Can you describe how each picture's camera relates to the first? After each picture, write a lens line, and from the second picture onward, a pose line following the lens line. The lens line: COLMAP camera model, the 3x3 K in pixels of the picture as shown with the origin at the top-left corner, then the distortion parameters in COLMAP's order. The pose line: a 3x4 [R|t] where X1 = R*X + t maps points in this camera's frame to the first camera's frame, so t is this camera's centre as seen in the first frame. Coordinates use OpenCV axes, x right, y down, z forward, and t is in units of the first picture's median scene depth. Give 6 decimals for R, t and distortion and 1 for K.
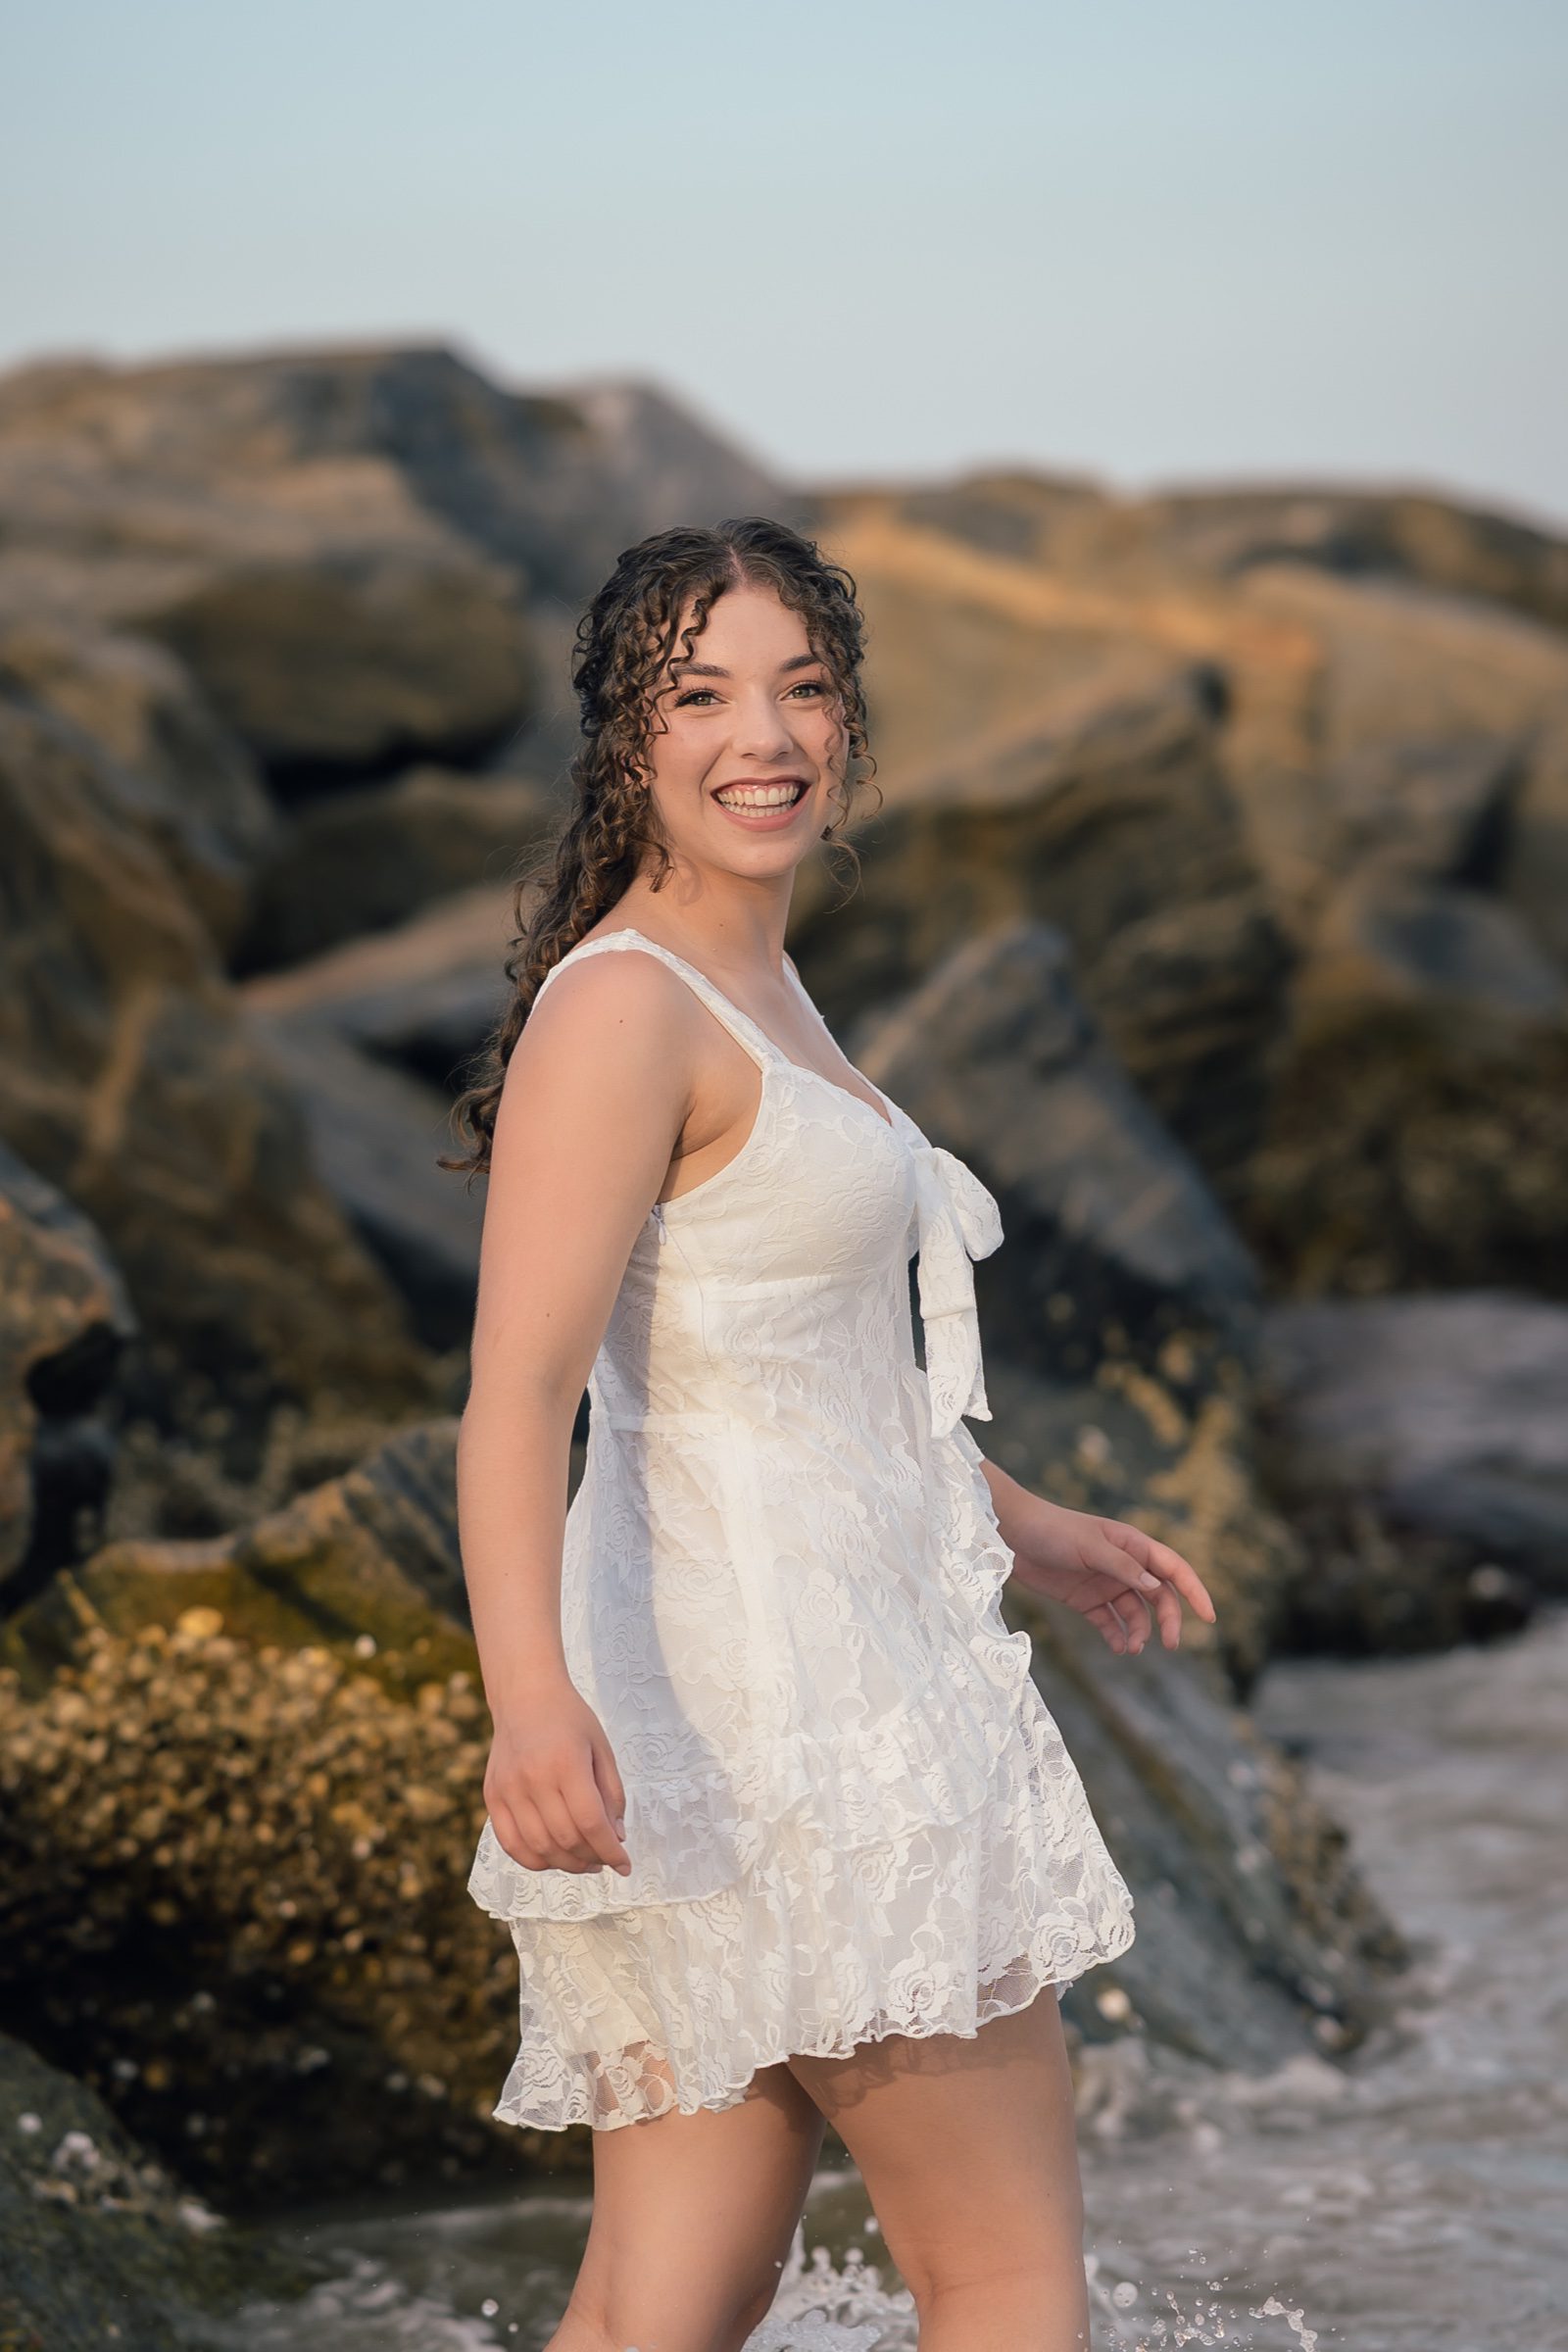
lens RADIAL K [[13935.8, 0, 784.0], [0, 13935.8, 1176.0], [0, 0, 1]] dist [-0.131789, 4.029624]
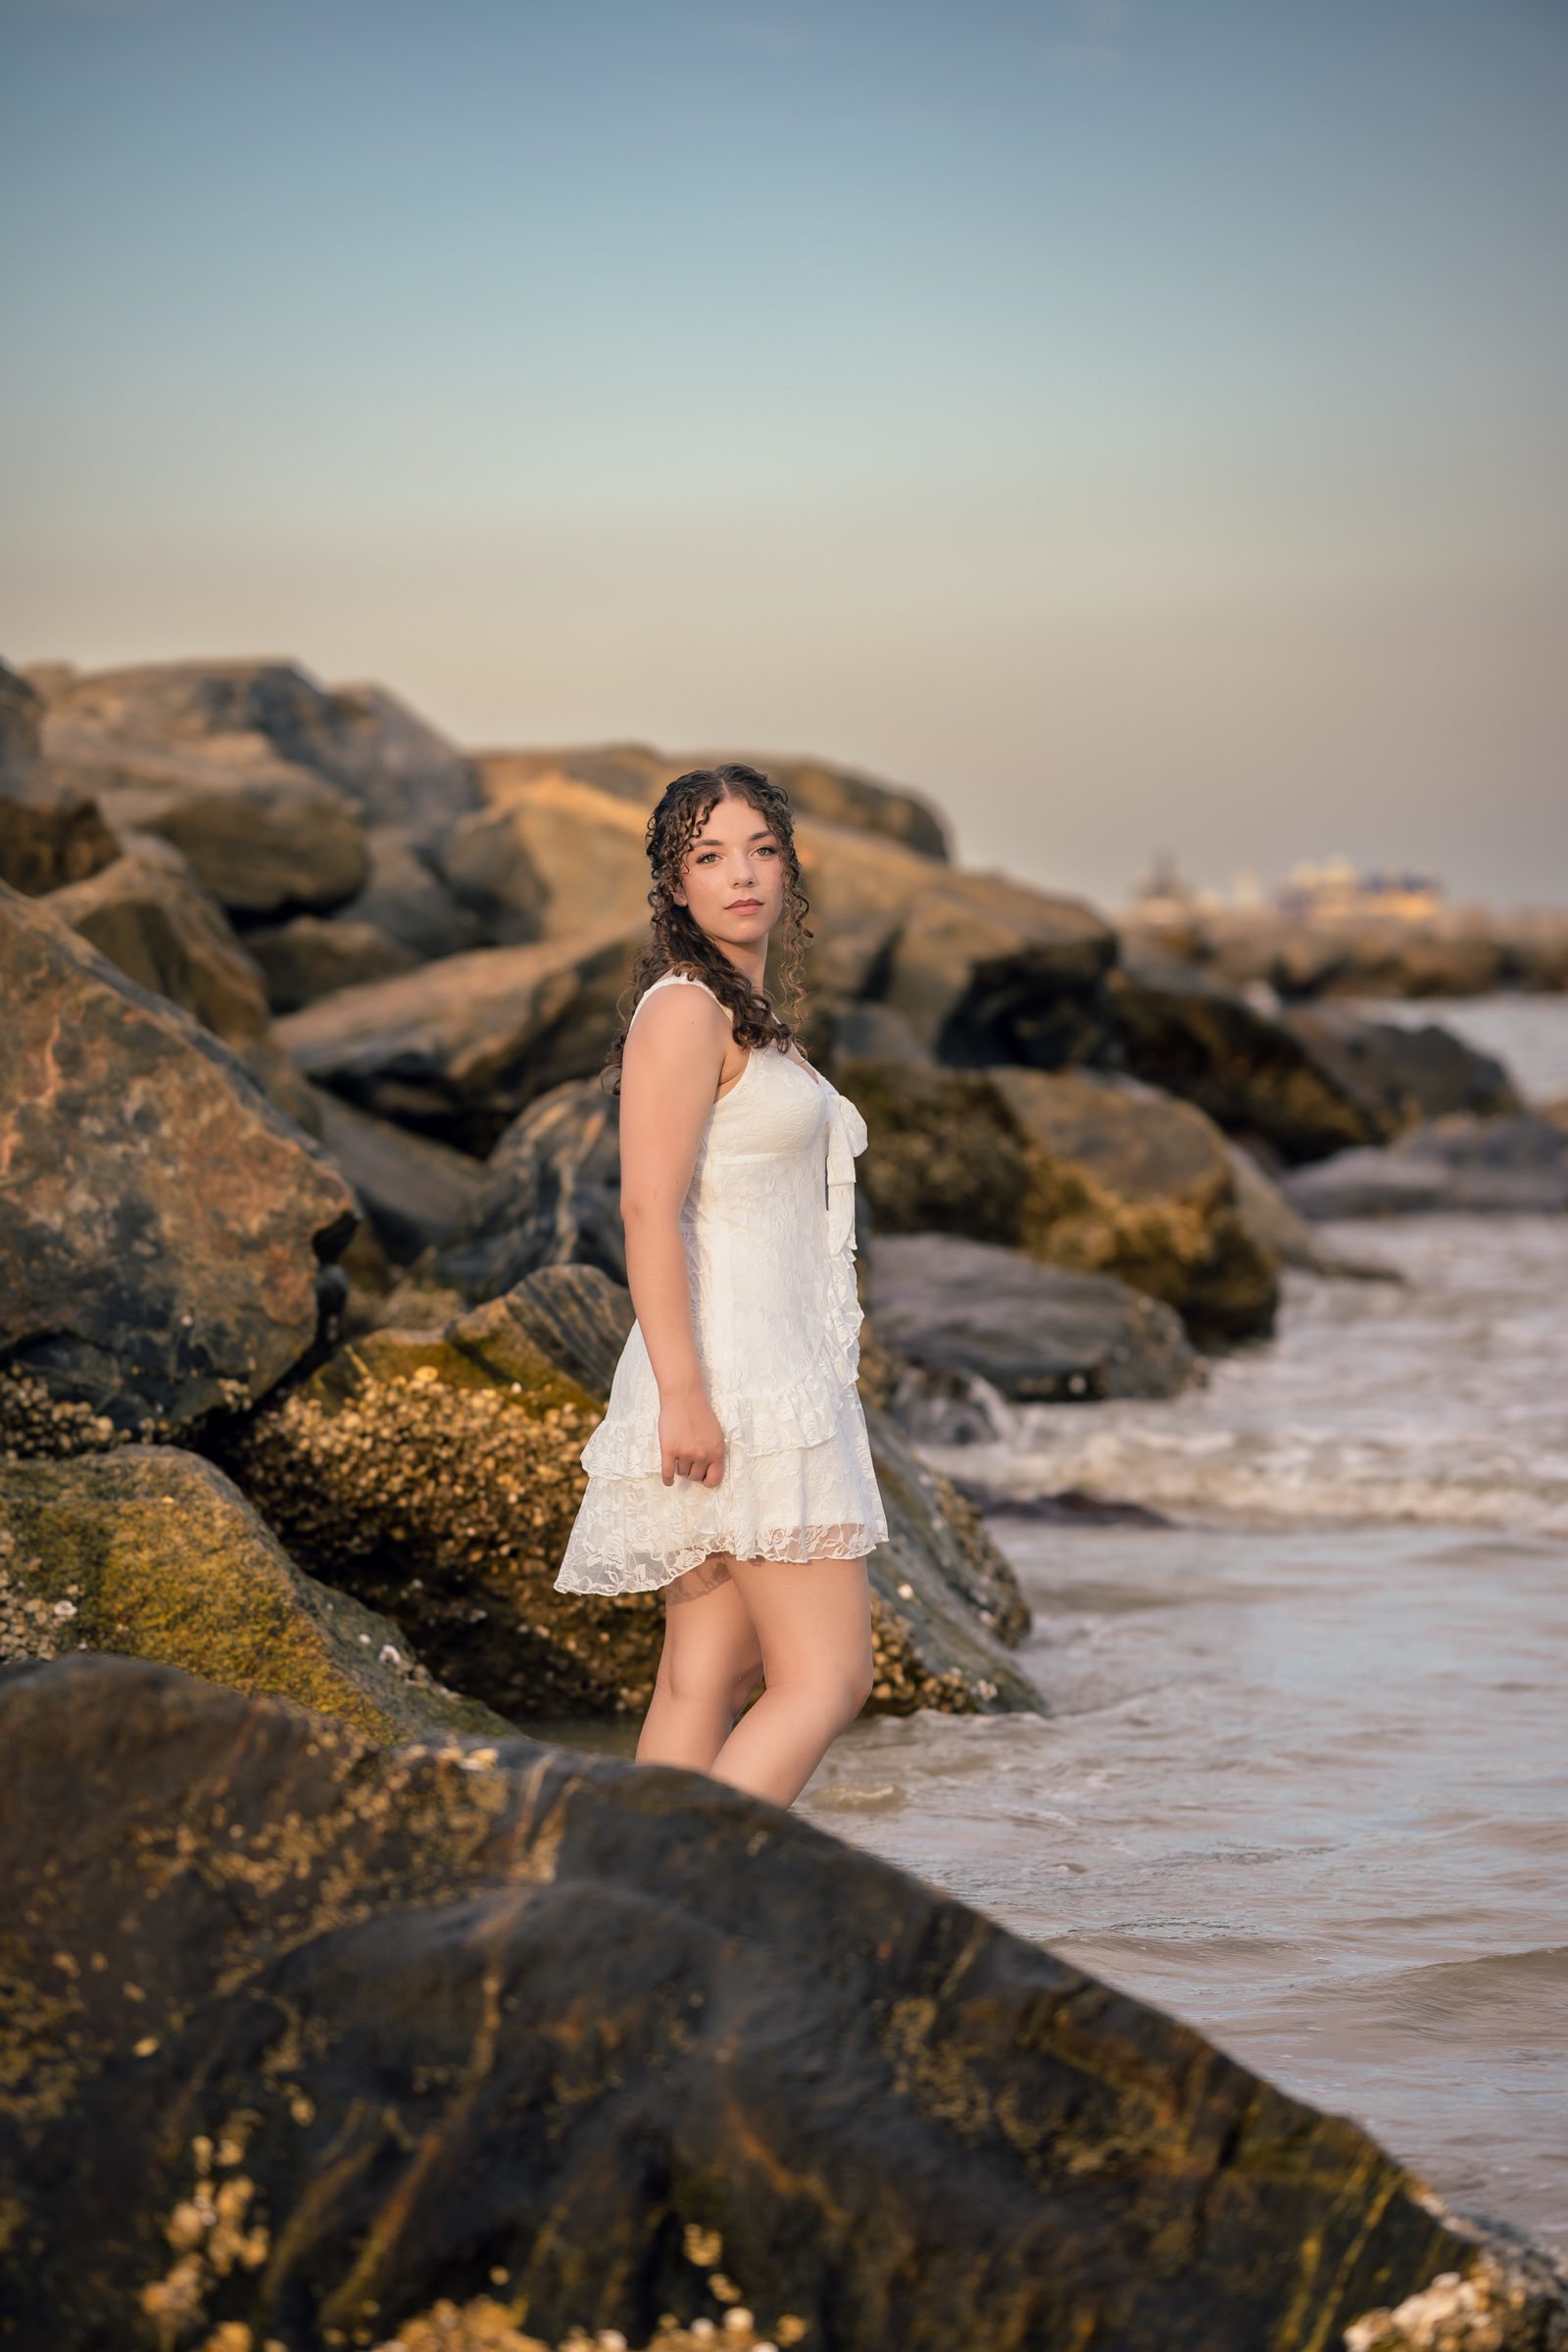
lens RADIAL K [[13935.8, 0, 784.0], [0, 13935.8, 1176.0], [0, 0, 1]] dist [-0.131789, 4.029624]
pose [[0.983458, 0.016589, 0.180378, -0.325029], [-0.013218, 0.999715, -0.019874, 0.041760], [-0.180656, 0.017161, 0.983397, -0.801999]]
